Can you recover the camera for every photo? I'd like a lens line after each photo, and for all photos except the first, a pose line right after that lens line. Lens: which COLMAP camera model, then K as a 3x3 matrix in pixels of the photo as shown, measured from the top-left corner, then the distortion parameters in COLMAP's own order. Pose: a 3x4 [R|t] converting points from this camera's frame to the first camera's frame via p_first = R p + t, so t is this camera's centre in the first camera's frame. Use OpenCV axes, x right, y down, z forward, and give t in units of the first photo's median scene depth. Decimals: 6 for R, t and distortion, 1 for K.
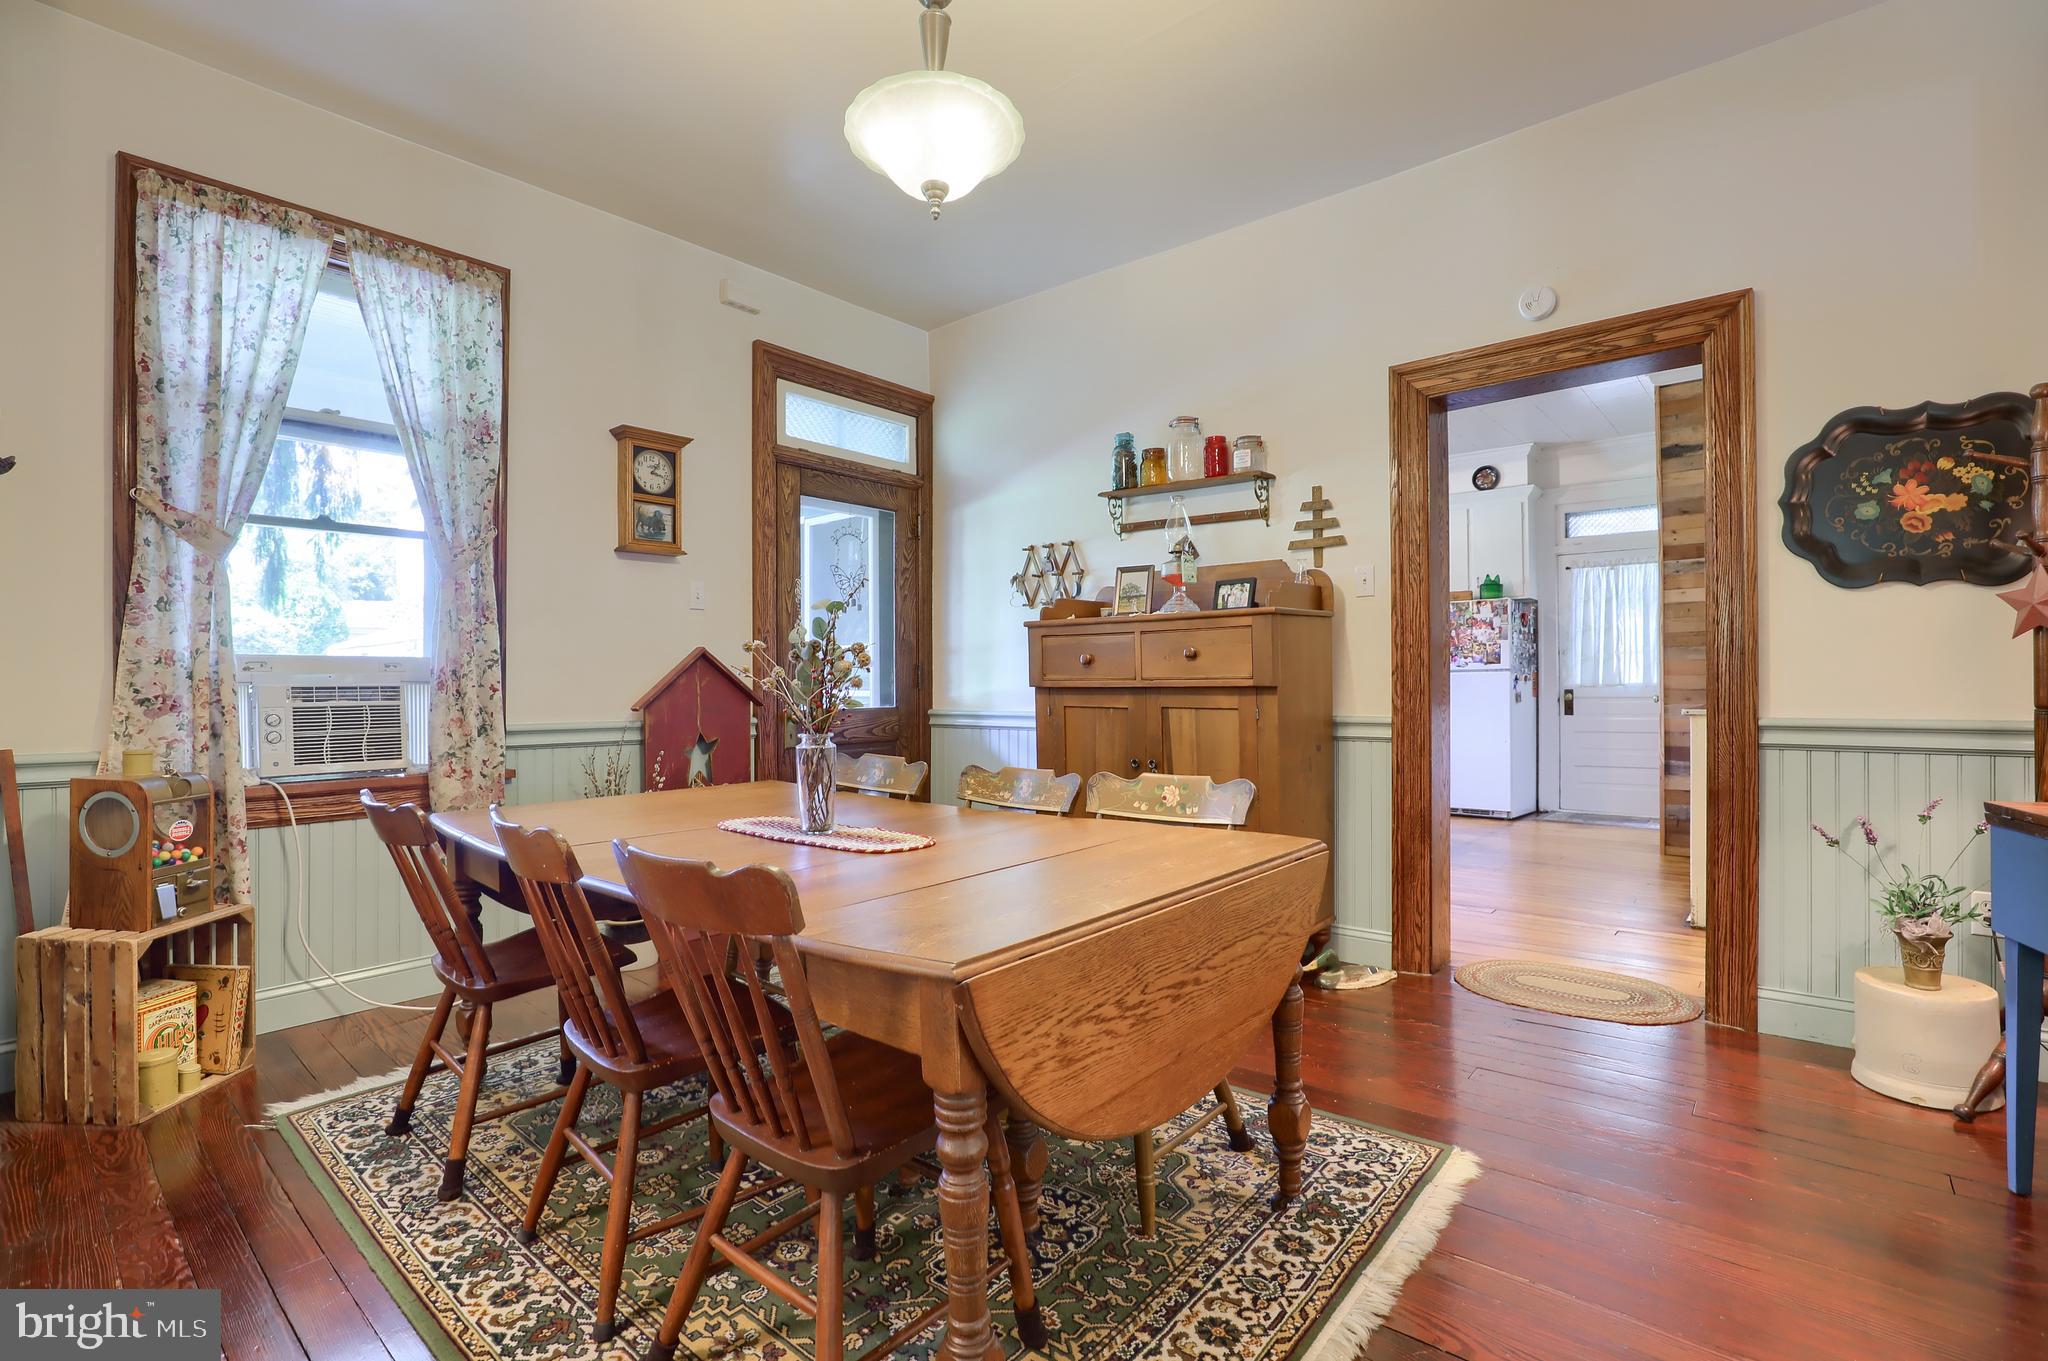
lens RADIAL K [[946.4, 0, 1024.0], [0, 946.4, 680.5], [0, 0, 1]] dist [-0.038630, 0.008787]
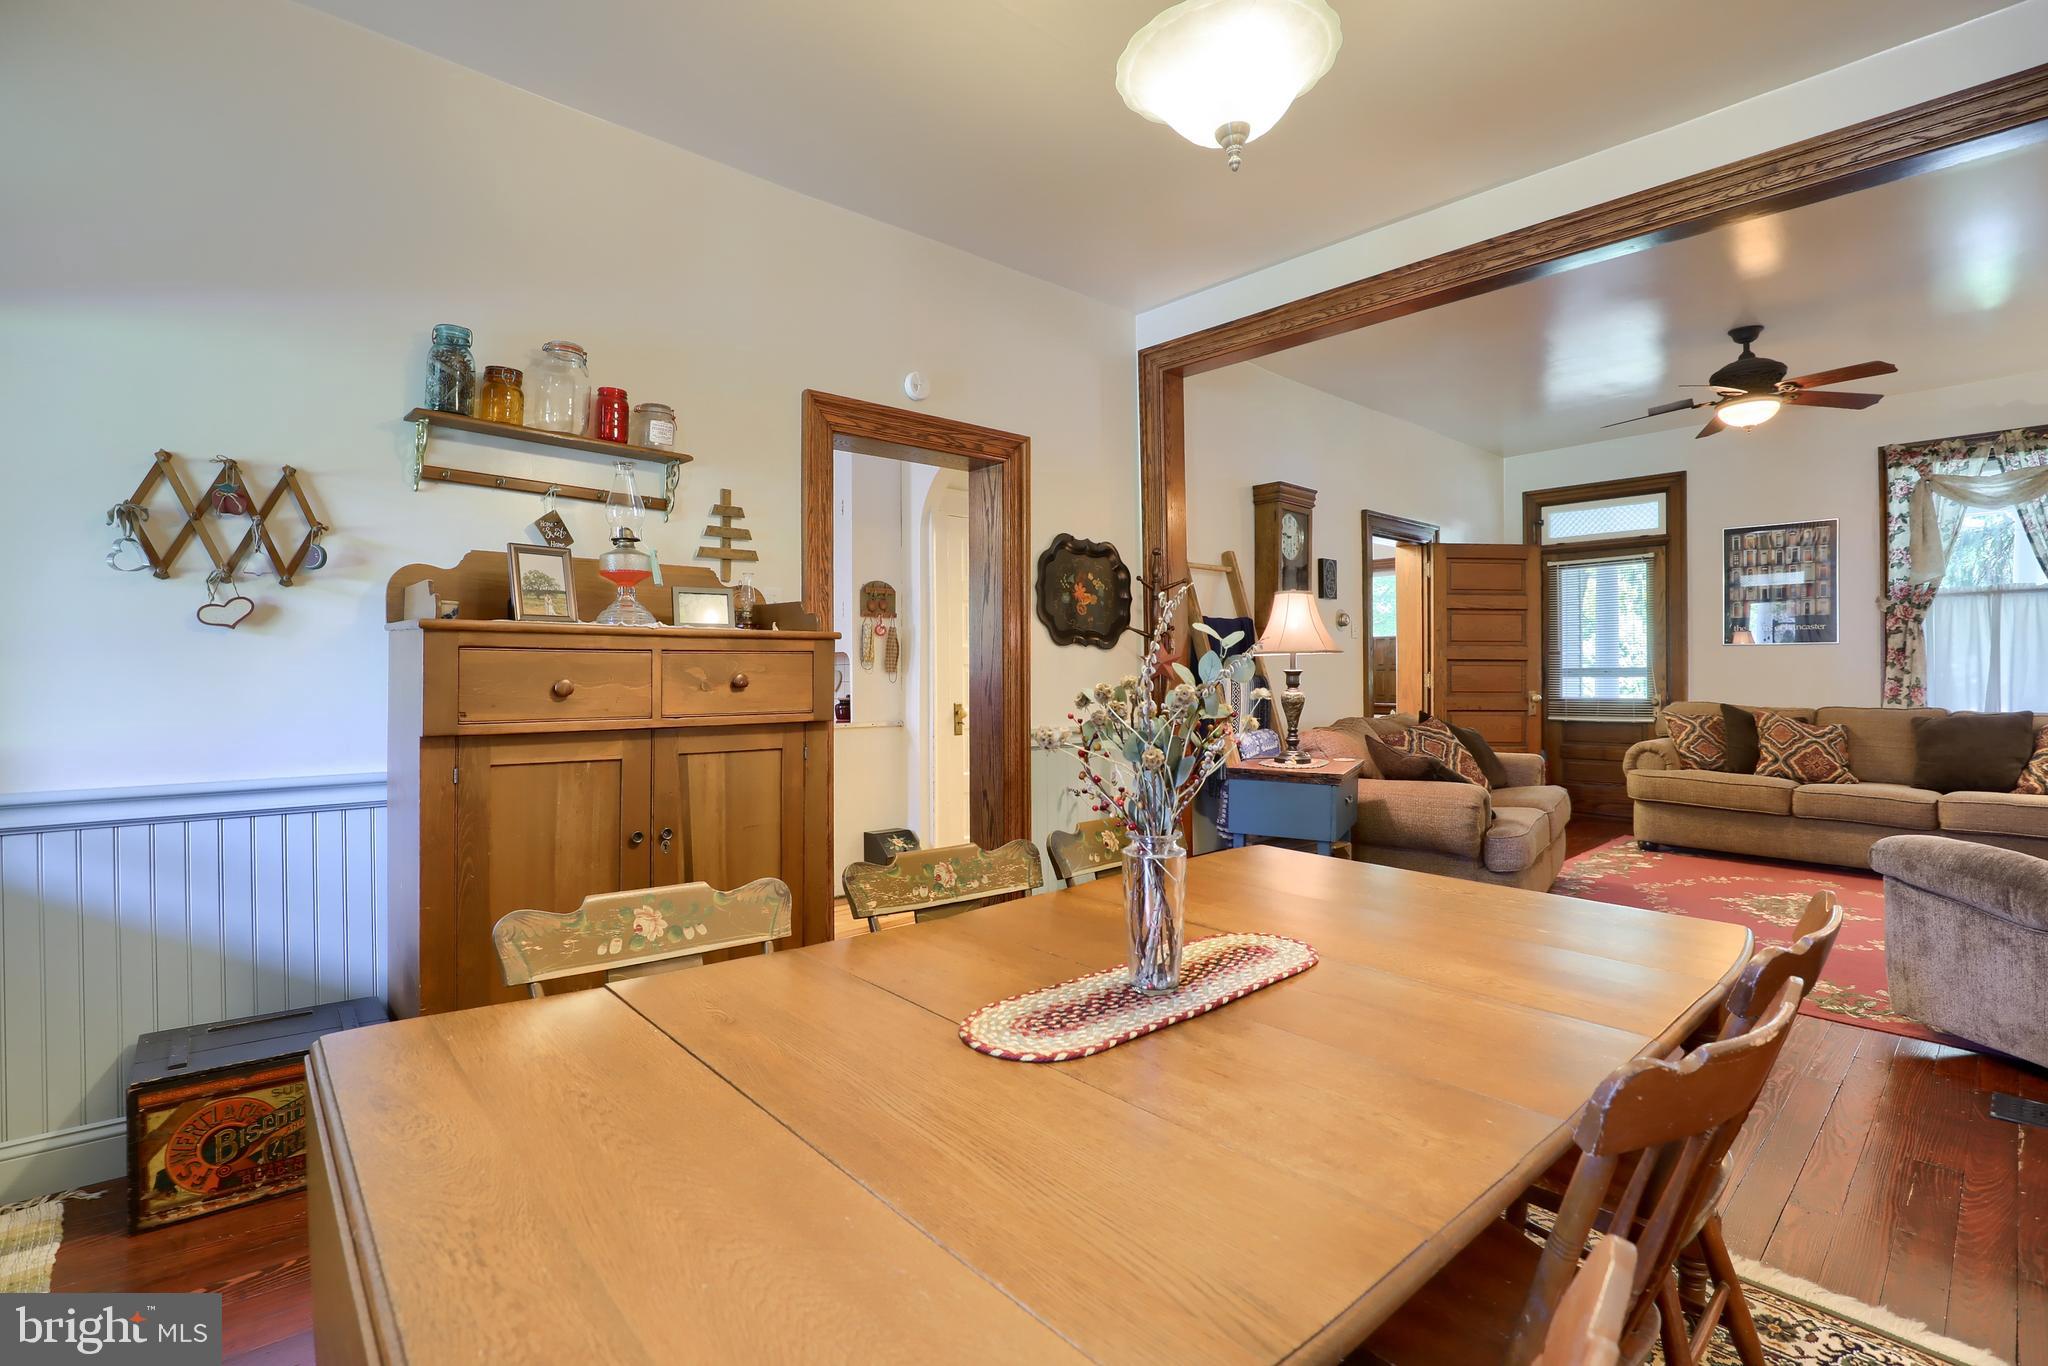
lens RADIAL K [[947.2, 0, 1035.3], [0, 947.2, 673.5], [0, 0, 1]] dist [-0.037873, 0.010117]
pose [[0.116436, 0.008295, 0.993164, -0.606702], [0.000932, 0.999964, -0.008462, -0.031085], [-0.993198, 0.001911, 0.116424, 0.706170]]
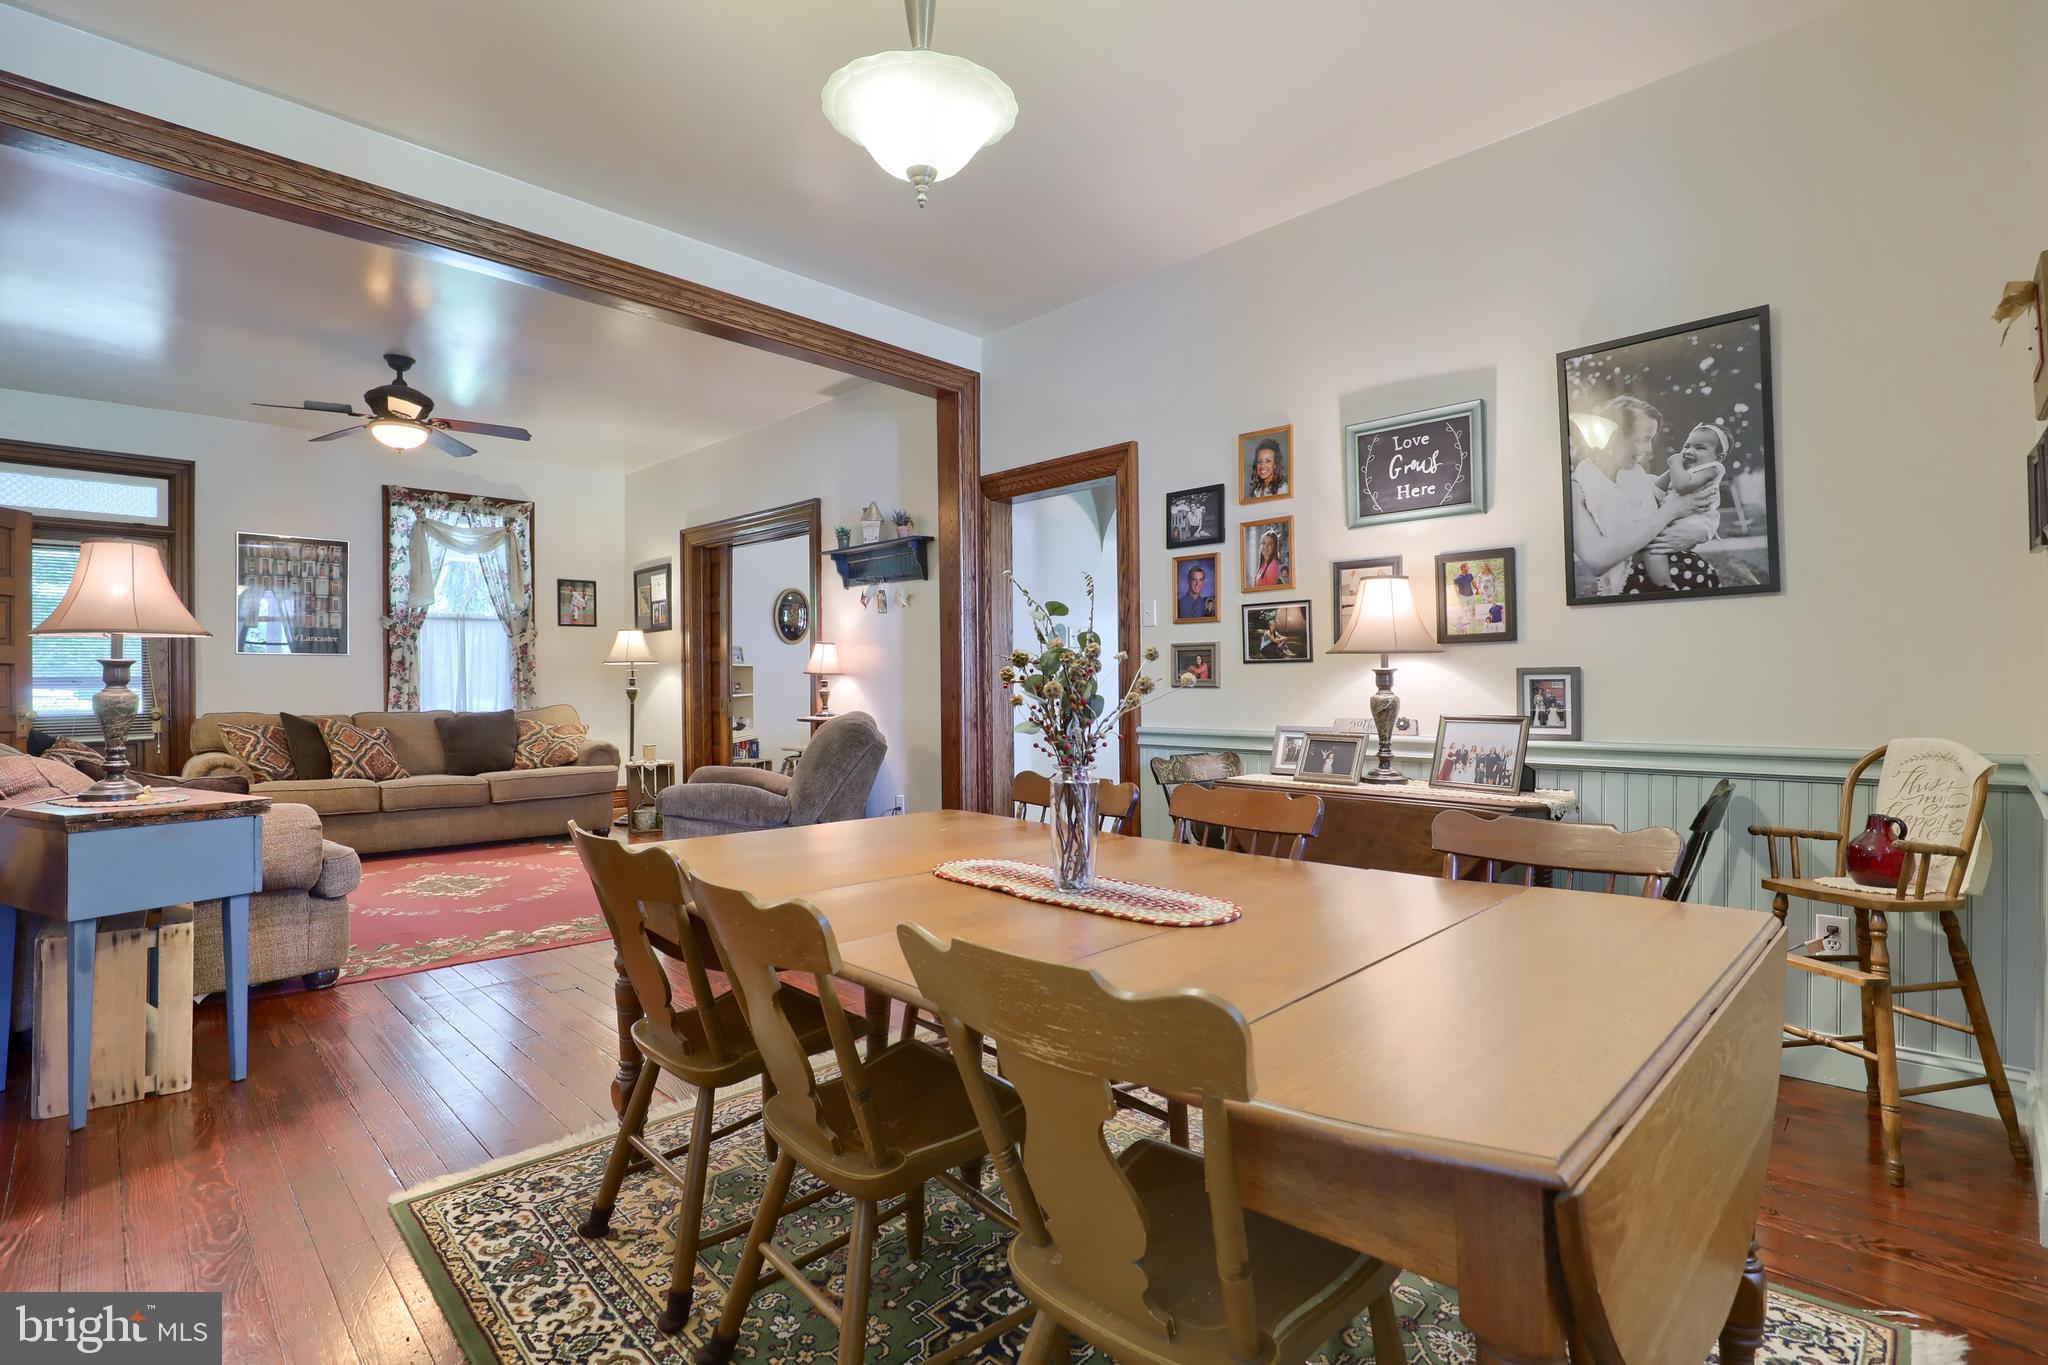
lens RADIAL K [[936.8, 0, 1024.0], [0, 936.8, 682.5], [0, 0, 1]] dist [-0.037152, 0.007029]
pose [[-0.997249, 0.019805, 0.071428, -0.170808], [0.019517, 0.999798, -0.004735, -0.006635], [-0.071507, -0.003328, -0.997435, 1.253983]]
